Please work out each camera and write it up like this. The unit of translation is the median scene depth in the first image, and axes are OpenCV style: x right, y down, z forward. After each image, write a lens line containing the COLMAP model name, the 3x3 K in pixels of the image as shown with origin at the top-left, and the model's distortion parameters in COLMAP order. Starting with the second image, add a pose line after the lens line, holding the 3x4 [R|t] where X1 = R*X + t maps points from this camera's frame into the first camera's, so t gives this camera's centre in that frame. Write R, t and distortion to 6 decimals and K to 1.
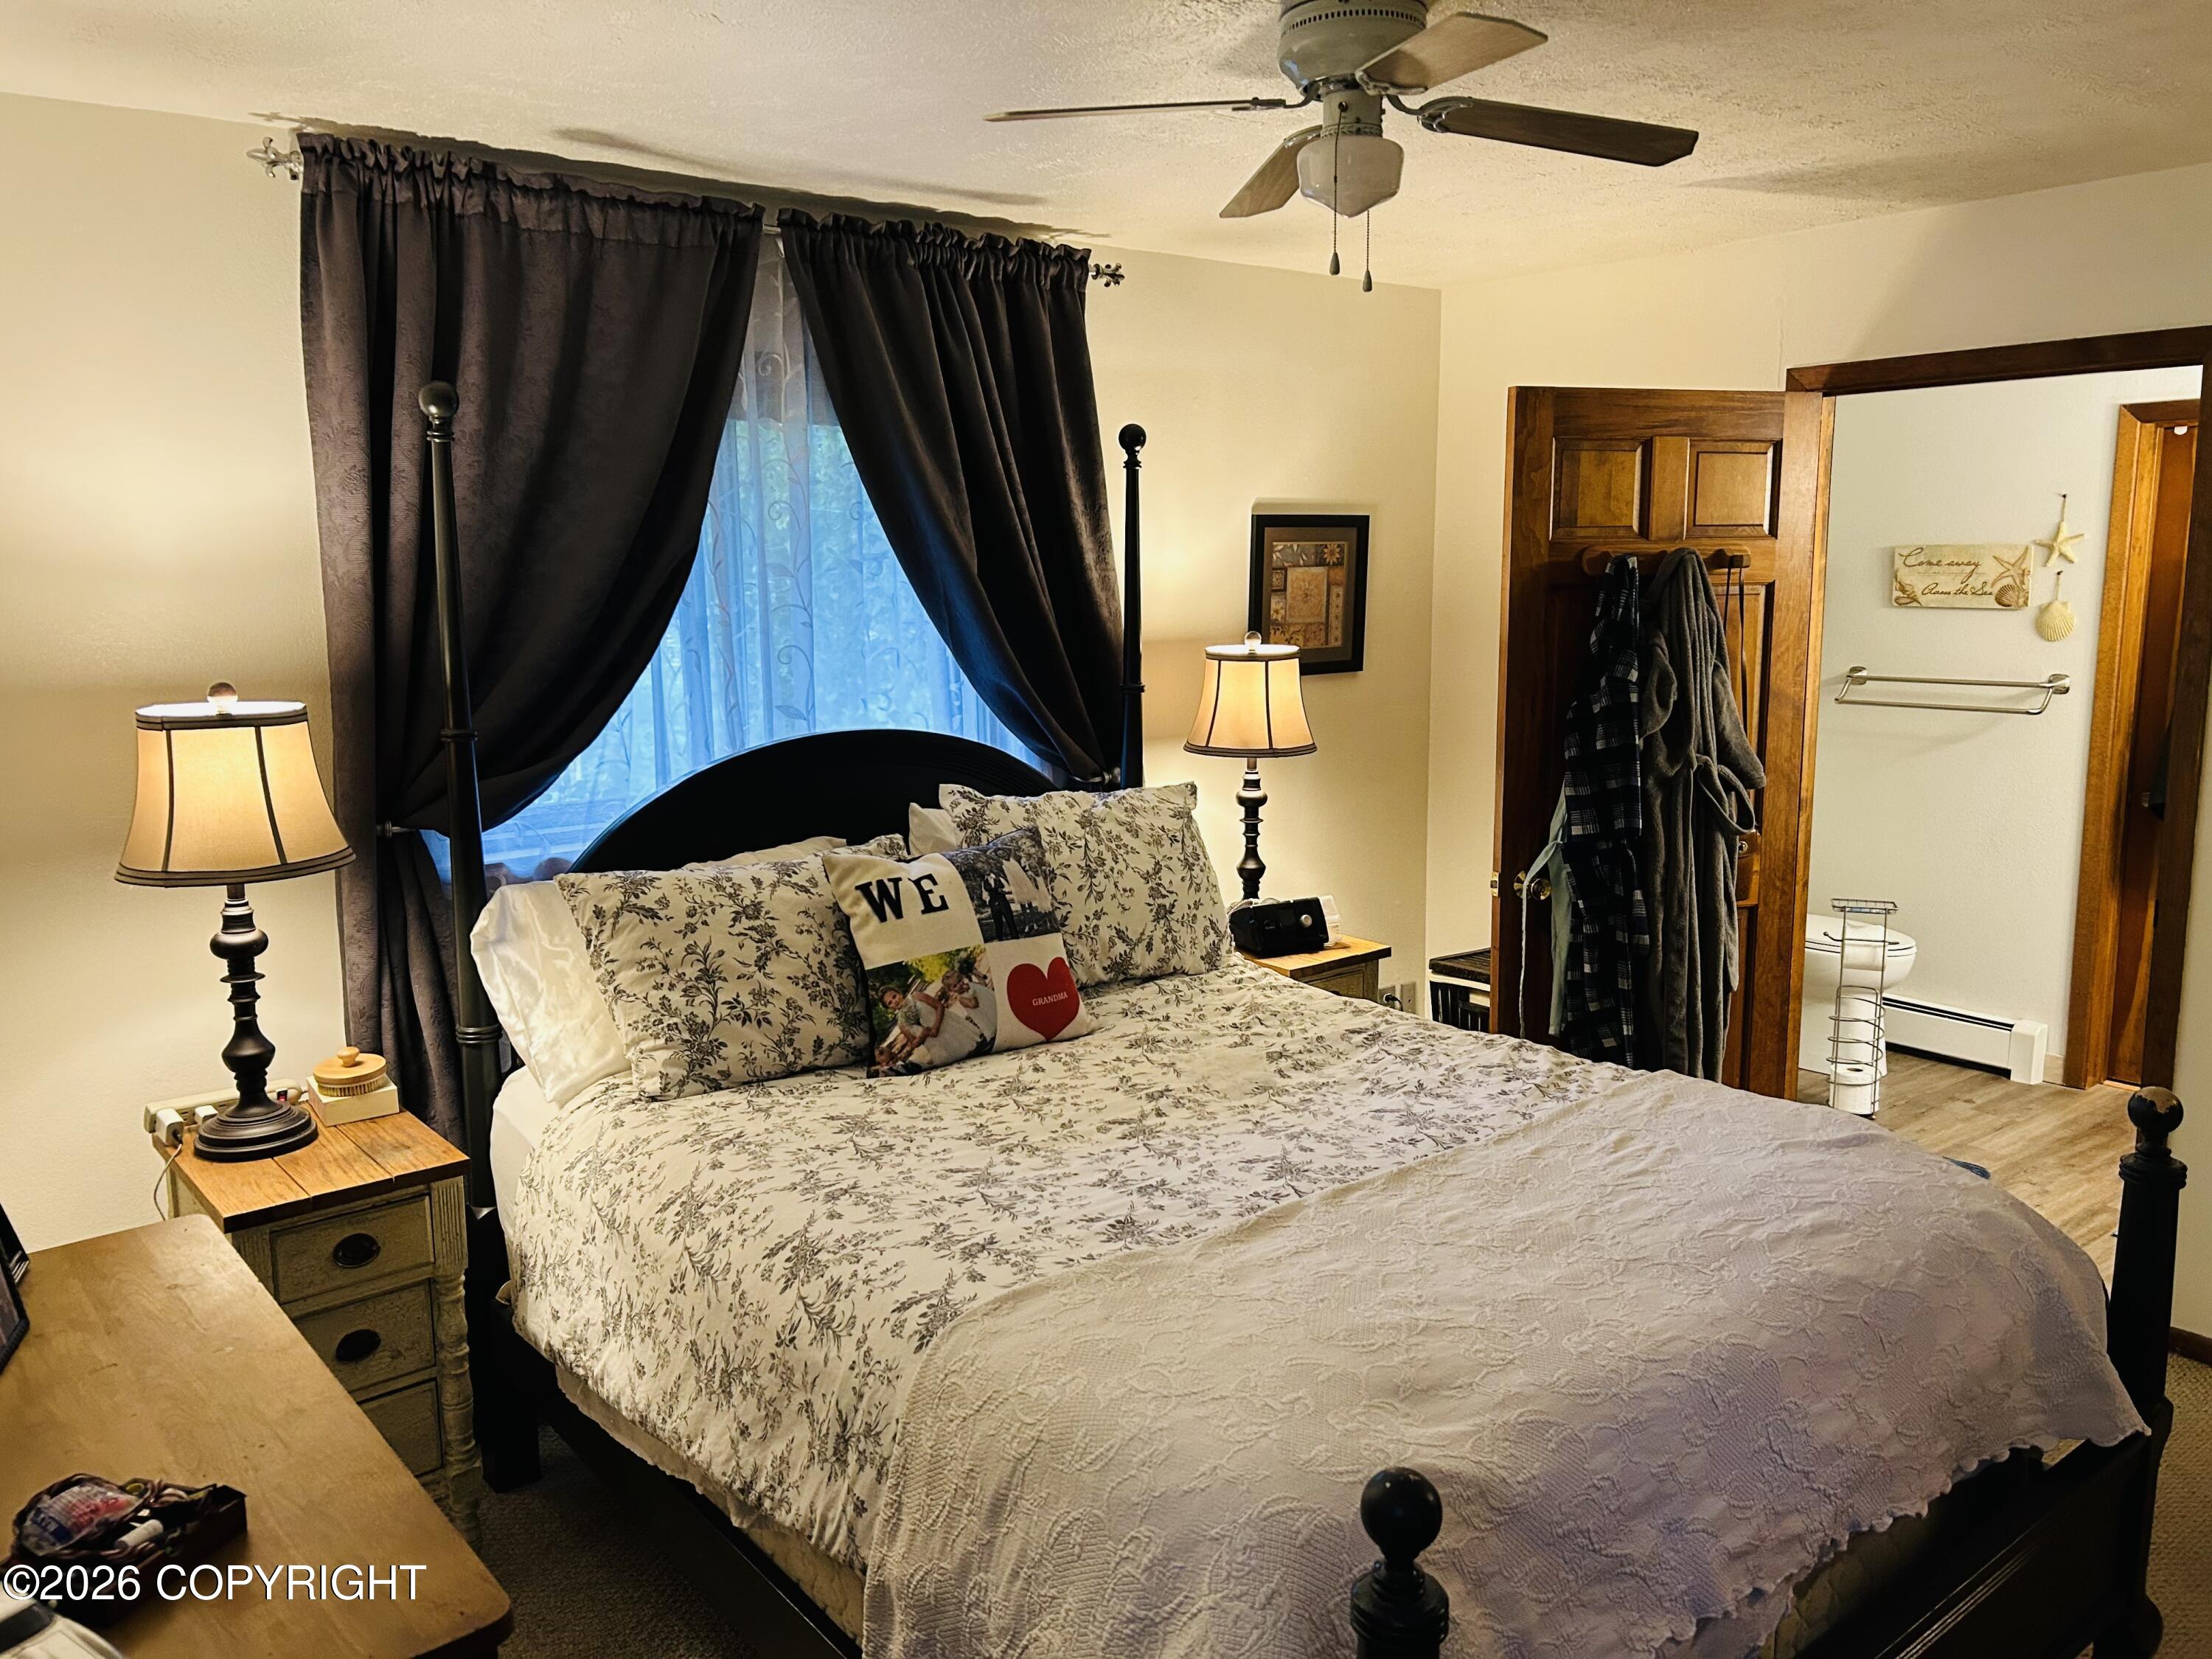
lens RADIAL K [[1666.6, 0, 1106.0], [0, 1666.6, 829.5], [0, 0, 1]] dist [0.161980, -0.283578]
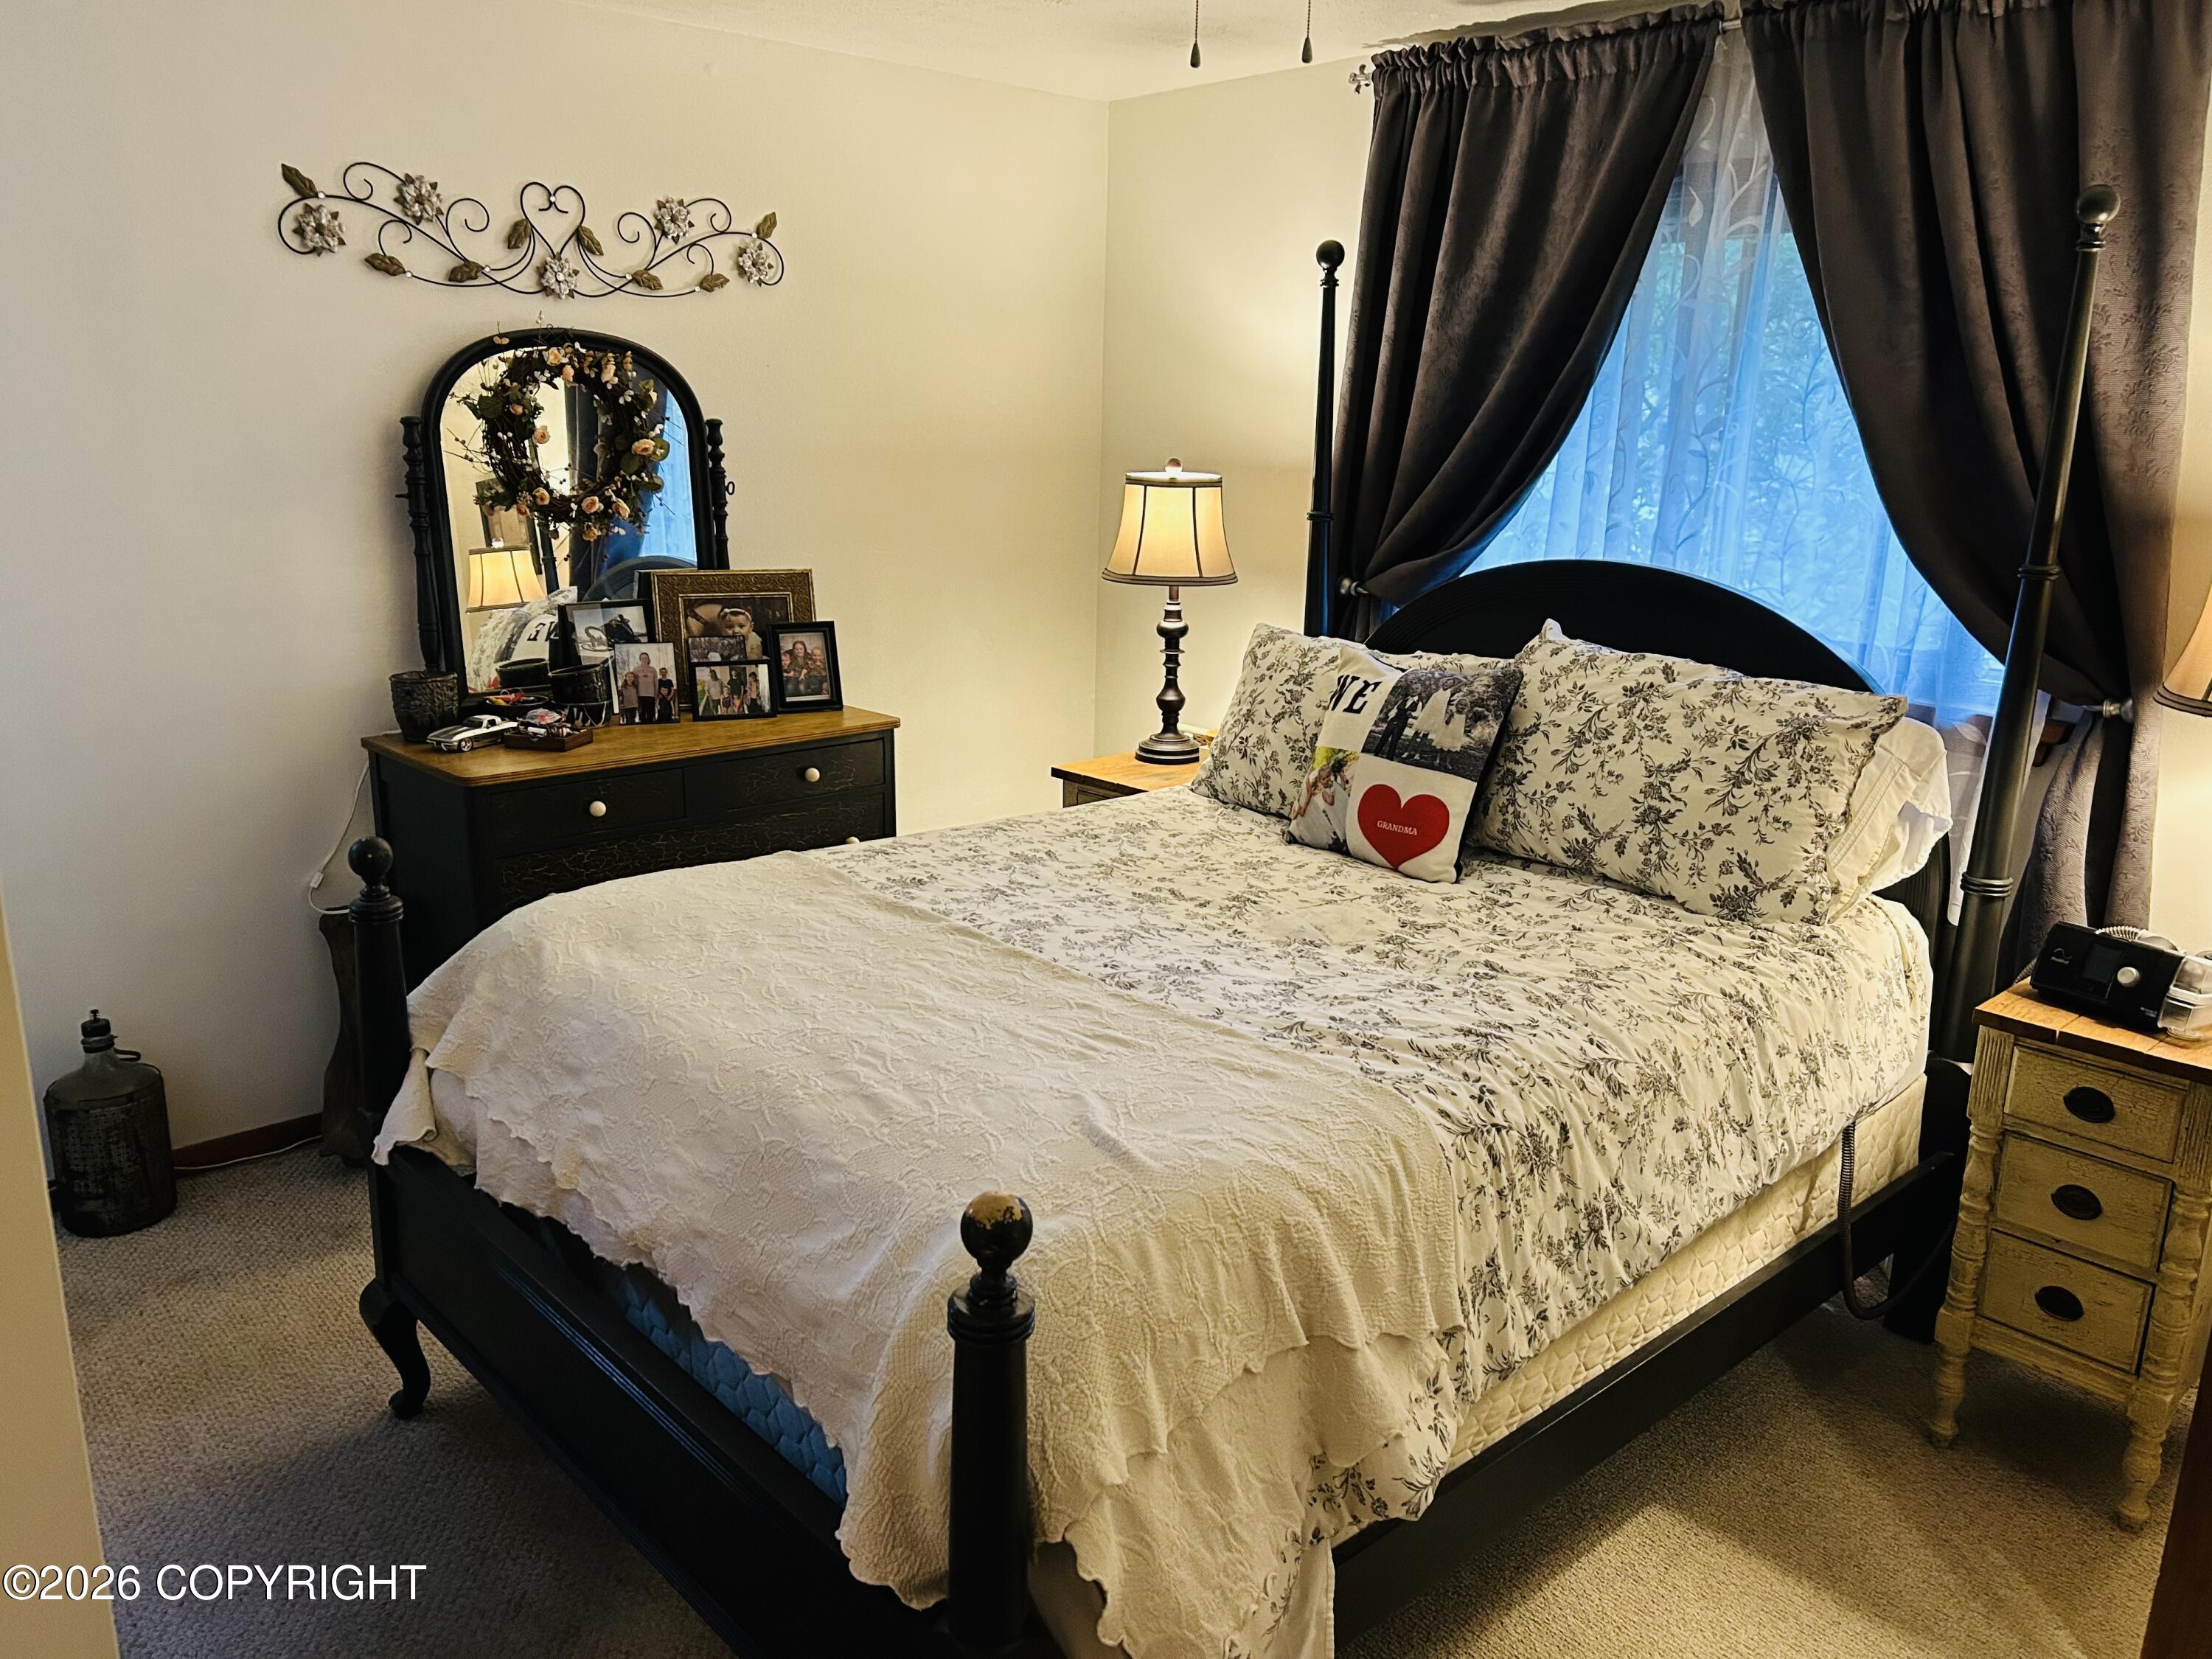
lens RADIAL K [[1666.6, 0, 1106.0], [0, 1666.6, 829.5], [0, 0, 1]] dist [0.161980, -0.283578]
pose [[0.047351, 0.257212, -0.965194, 0.941855], [-0.180604, 0.952557, 0.244984, -0.113592], [0.982416, 0.162717, 0.091558, 0.750704]]
